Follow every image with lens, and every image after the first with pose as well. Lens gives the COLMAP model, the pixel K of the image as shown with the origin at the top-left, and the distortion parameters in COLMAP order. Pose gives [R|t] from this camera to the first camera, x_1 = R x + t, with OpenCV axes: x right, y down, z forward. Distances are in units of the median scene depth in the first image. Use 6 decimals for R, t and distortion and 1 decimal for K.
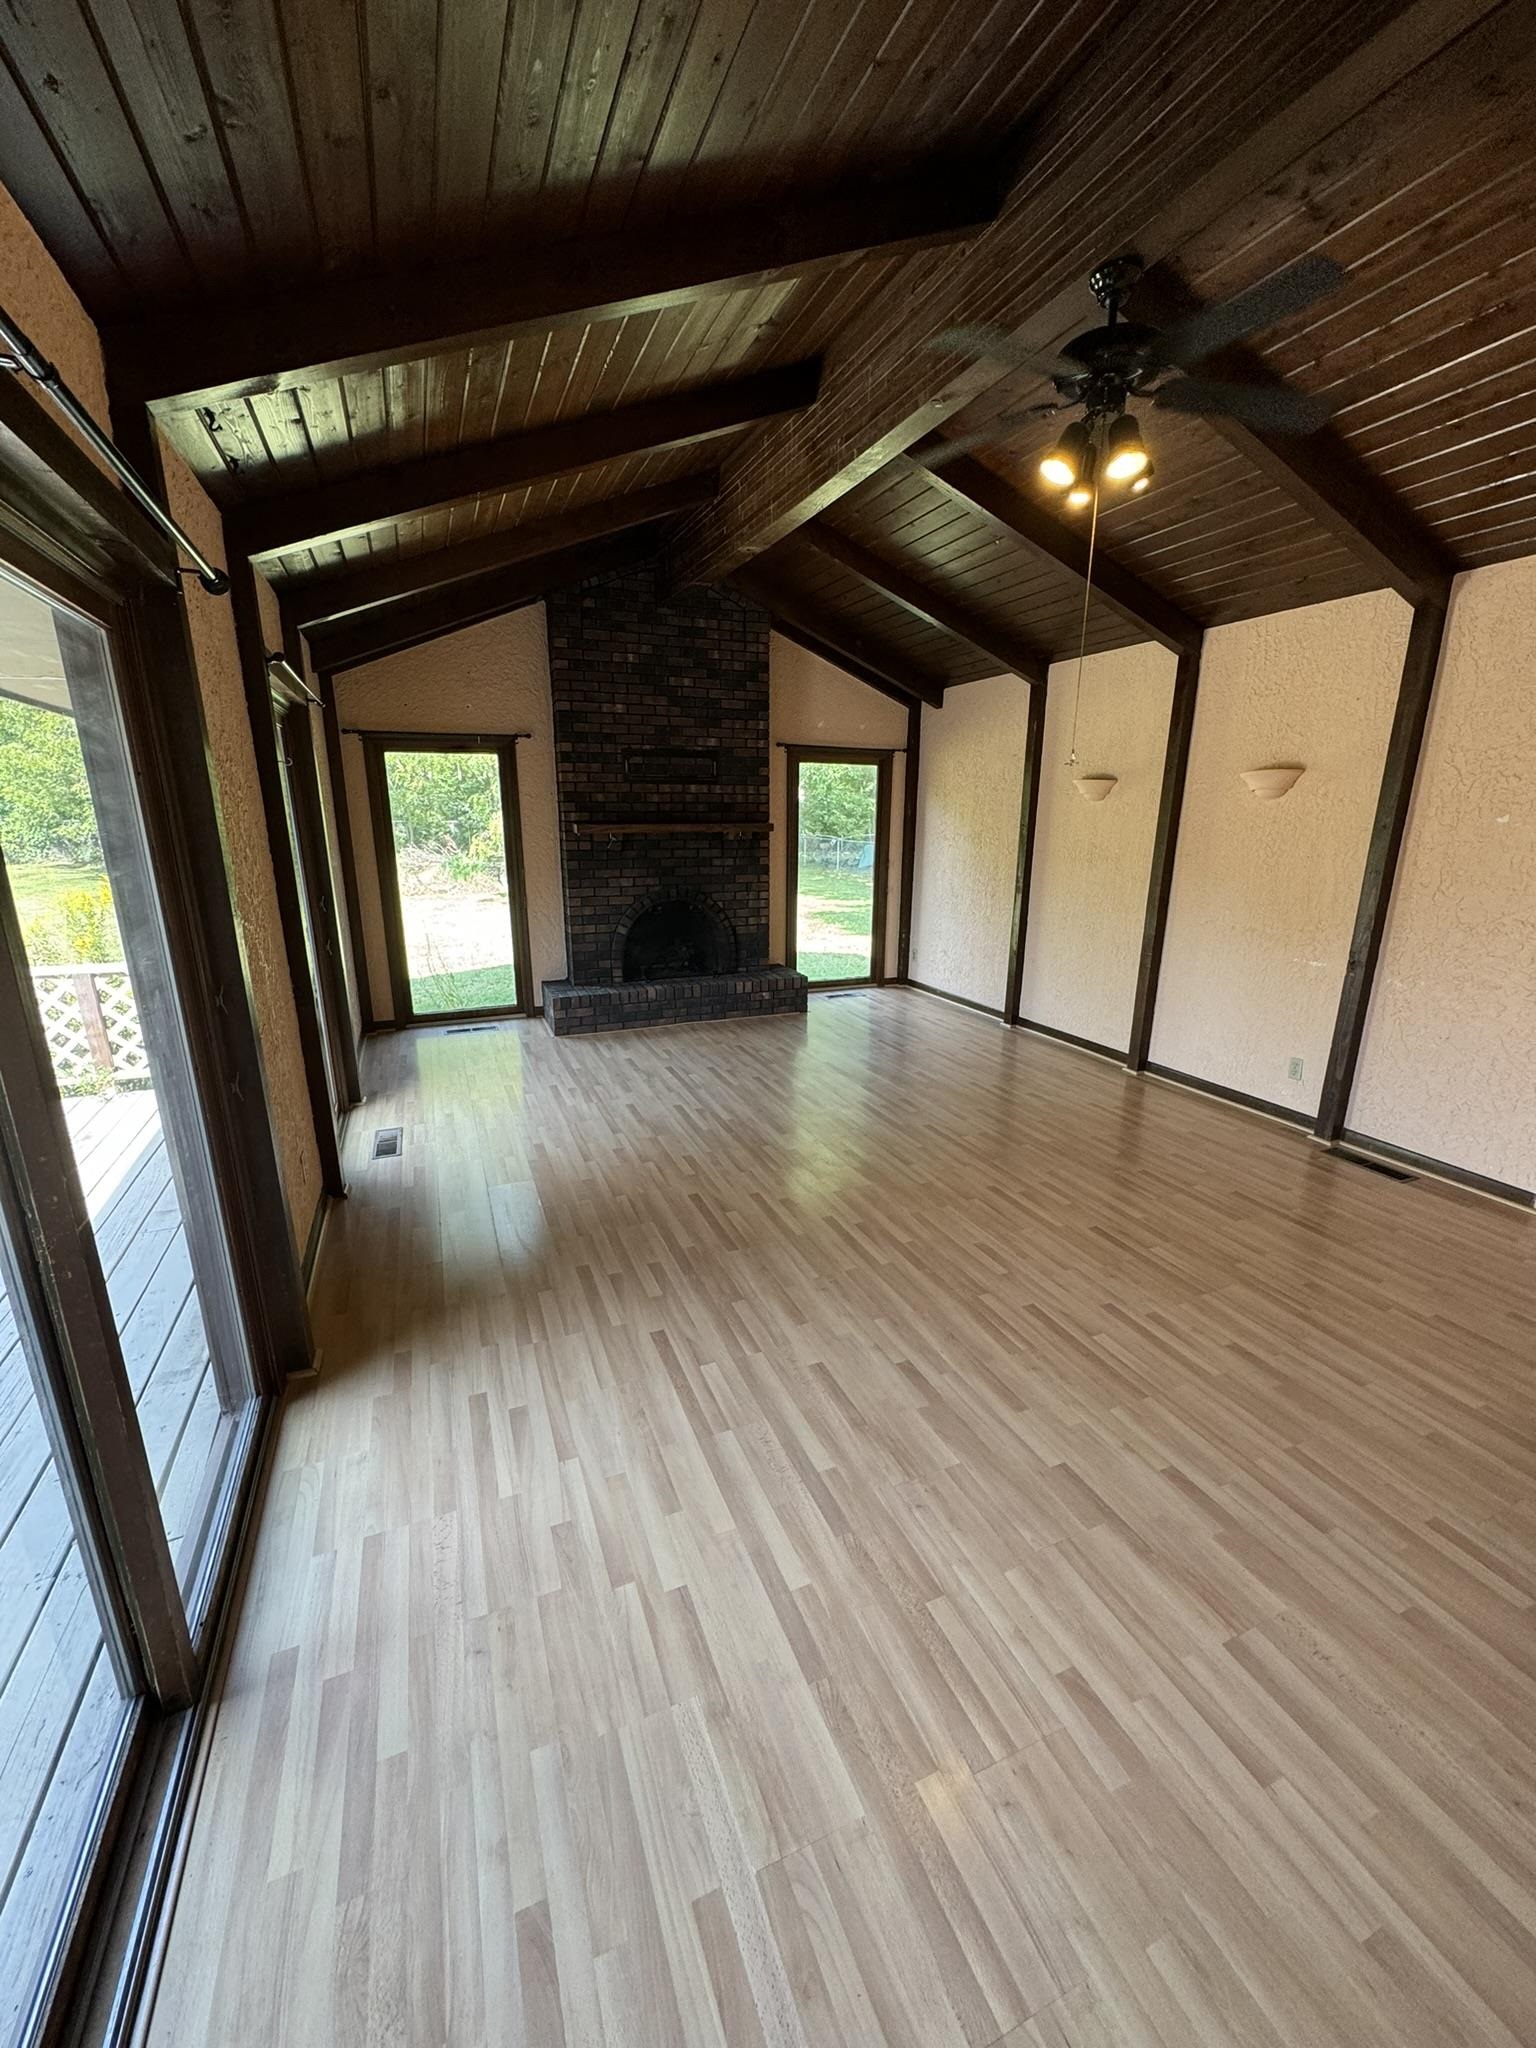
lens RADIAL K [[813.5, 0, 766.1], [0, 813.5, 1023.0], [0, 0, 1]] dist [-0.001801, 0.000455]
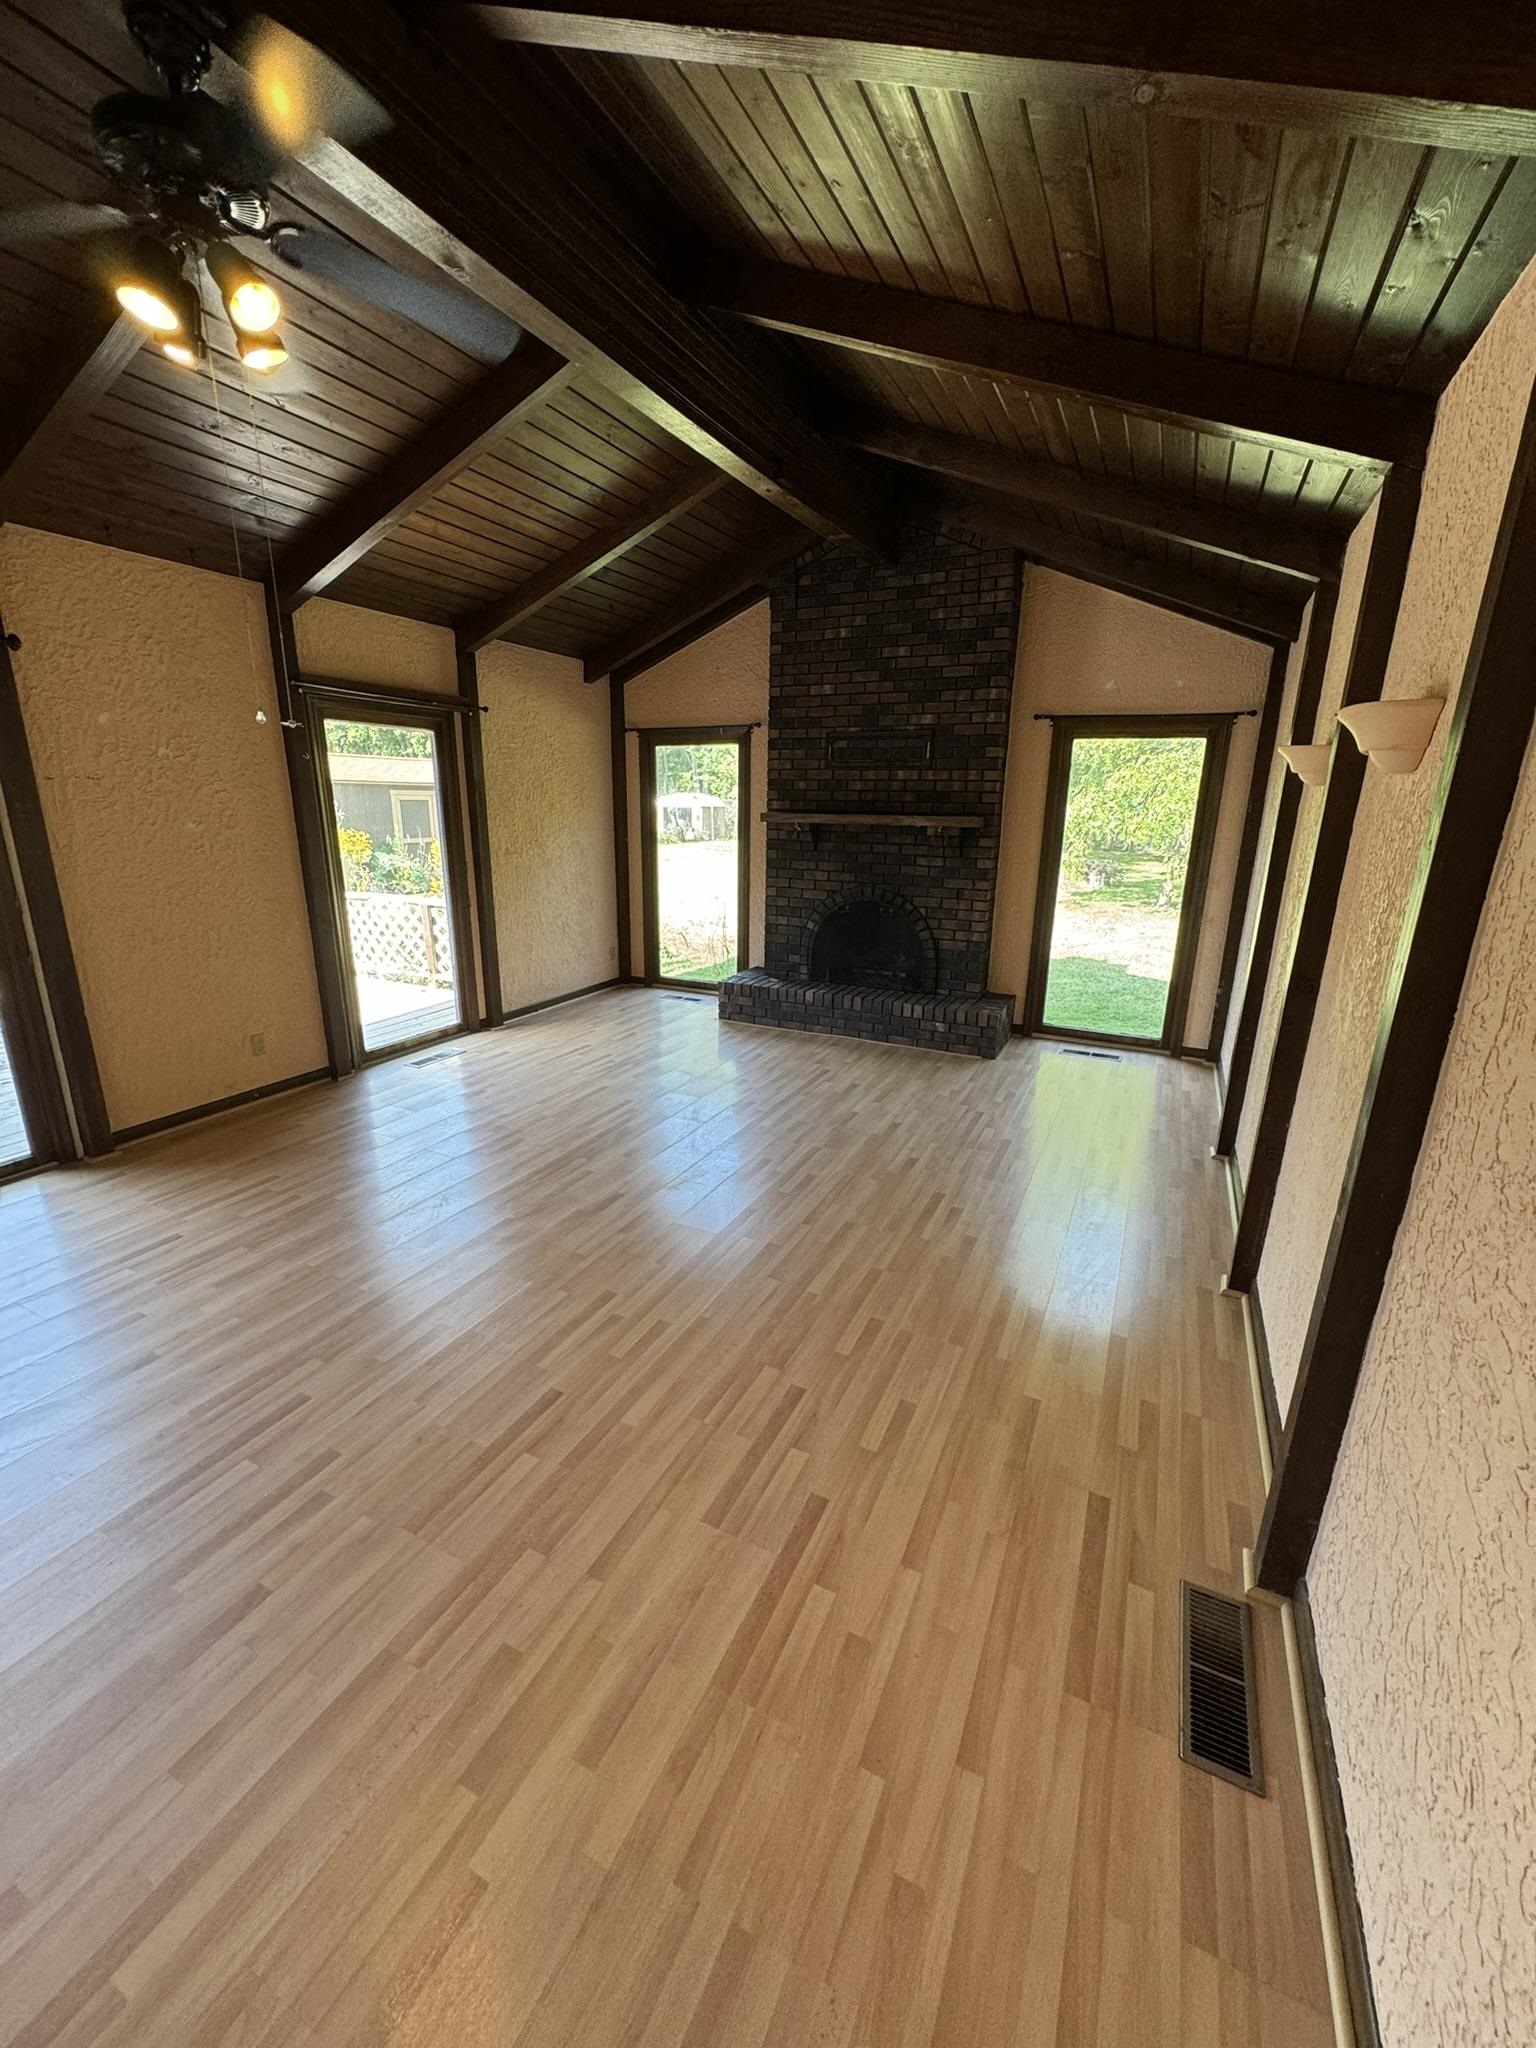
lens RADIAL K [[813.5, 0, 766.1], [0, 813.5, 1023.0], [0, 0, 1]] dist [-0.001801, 0.000455]
pose [[0.659727, 0.206089, -0.722695, 0.514359], [-0.202407, 0.974854, 0.093224, -0.084643], [0.723735, 0.084776, 0.684851, 0.335240]]
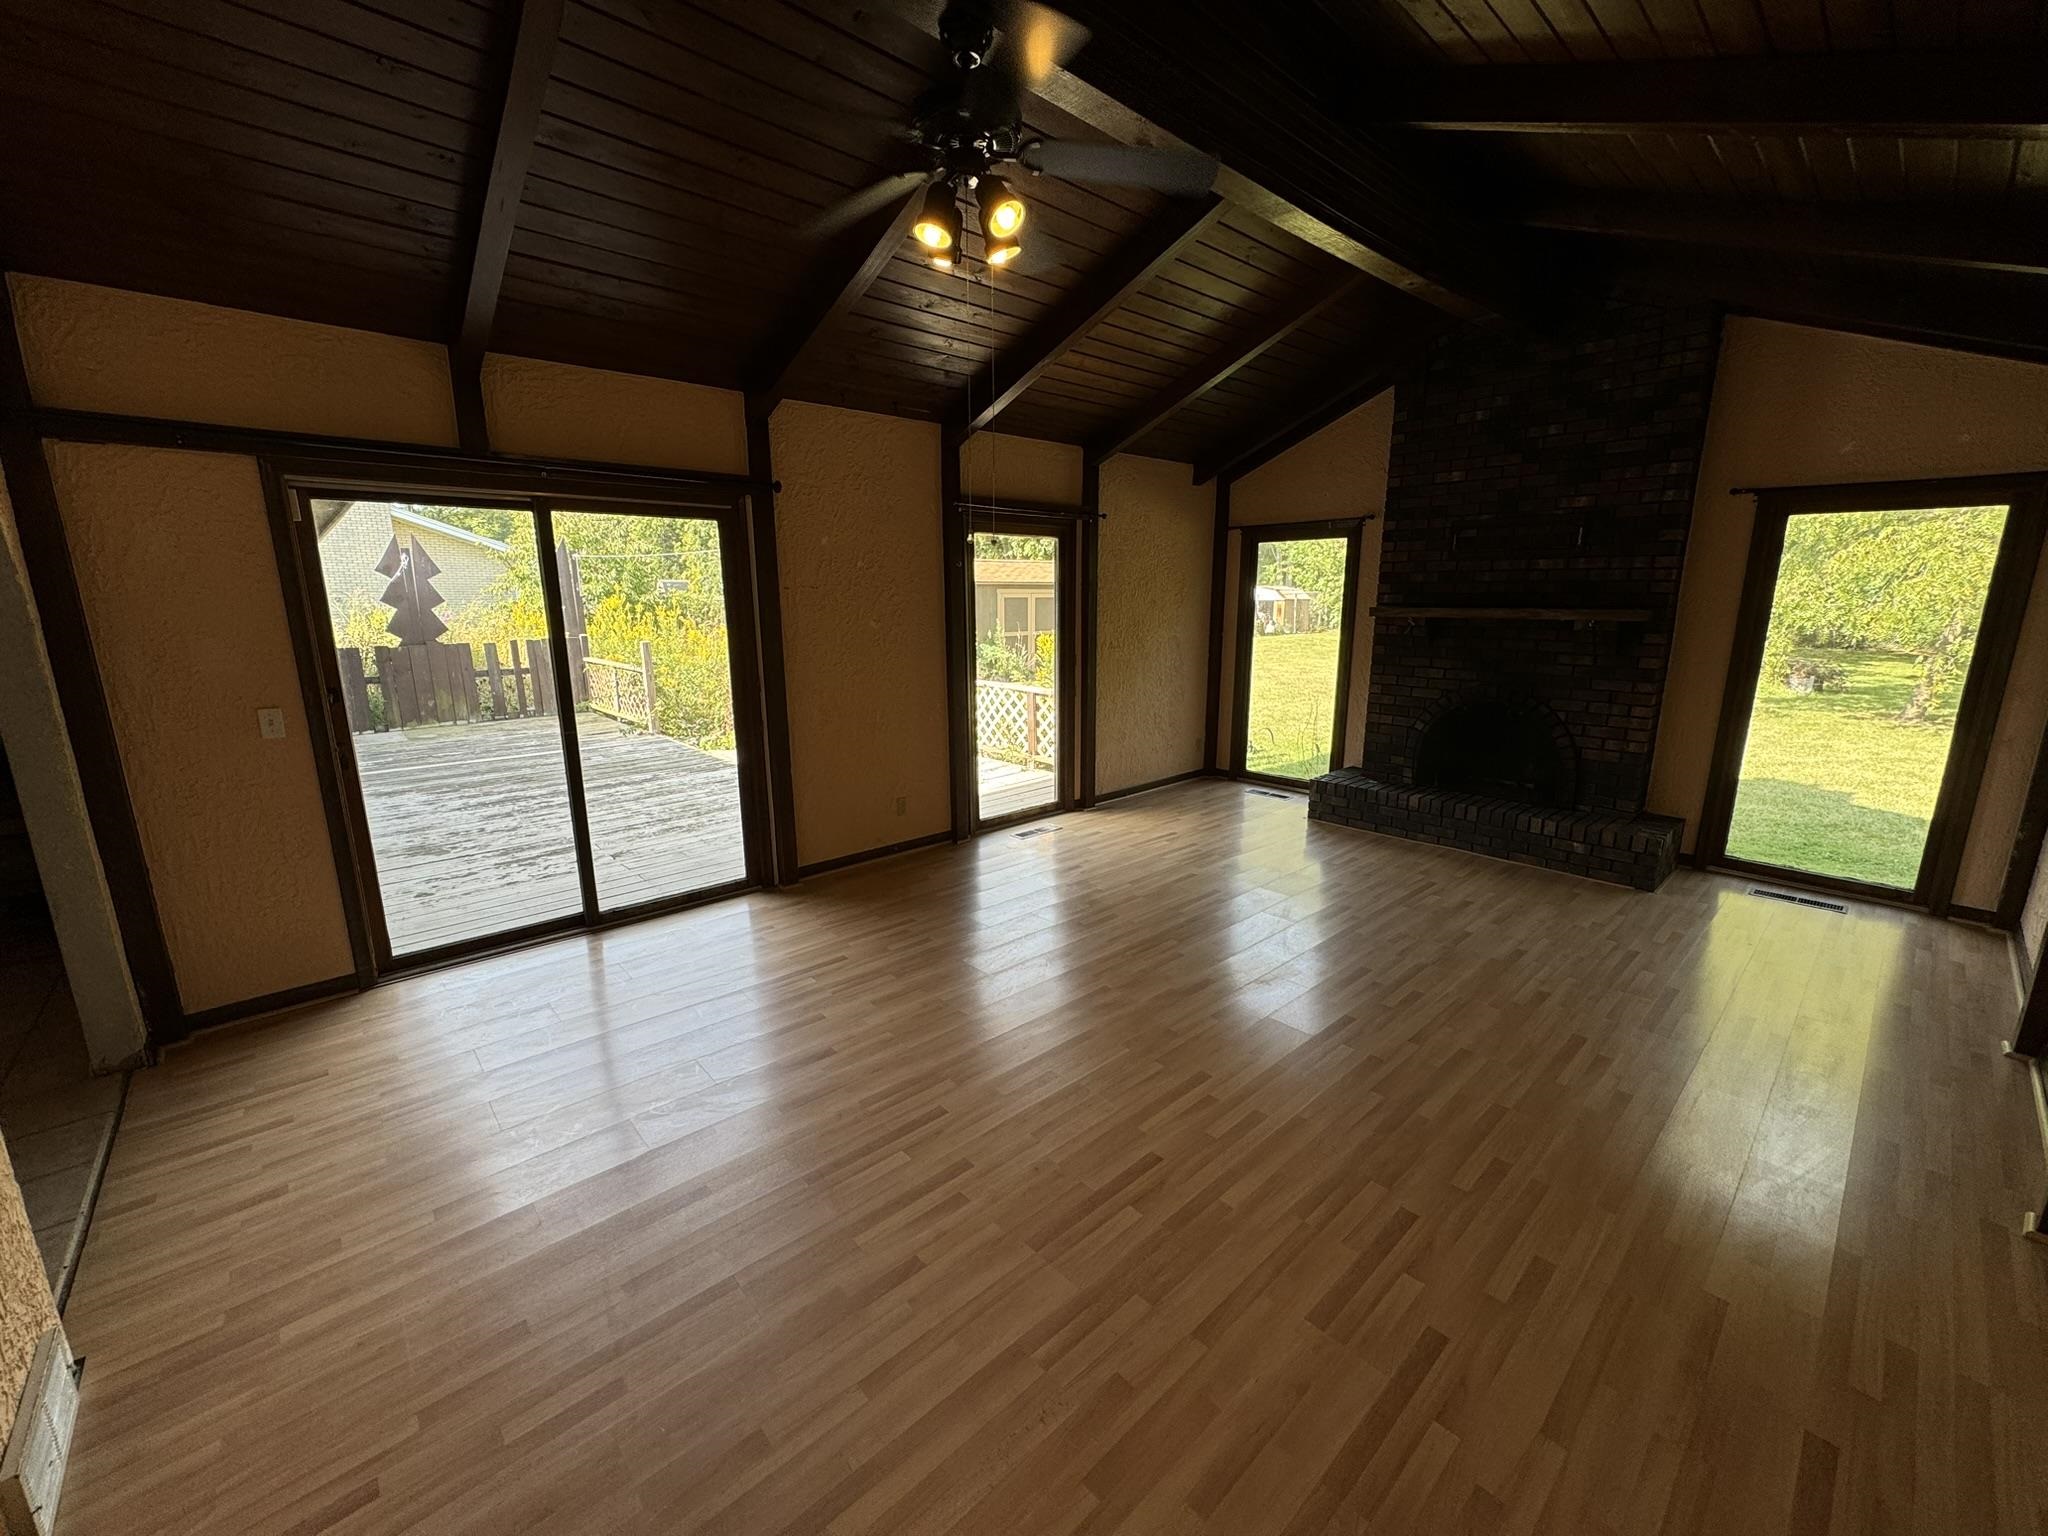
lens RADIAL K [[813.5, 0, 1021.7], [0, 813.5, 770.6], [0, 0, 1]] dist [-0.001801, 0.000455]
pose [[0.335543, 0.198889, -0.920790, 0.518896], [-0.233918, 0.964435, 0.123075, -0.078129], [0.912520, 0.174092, 0.370133, 0.297949]]
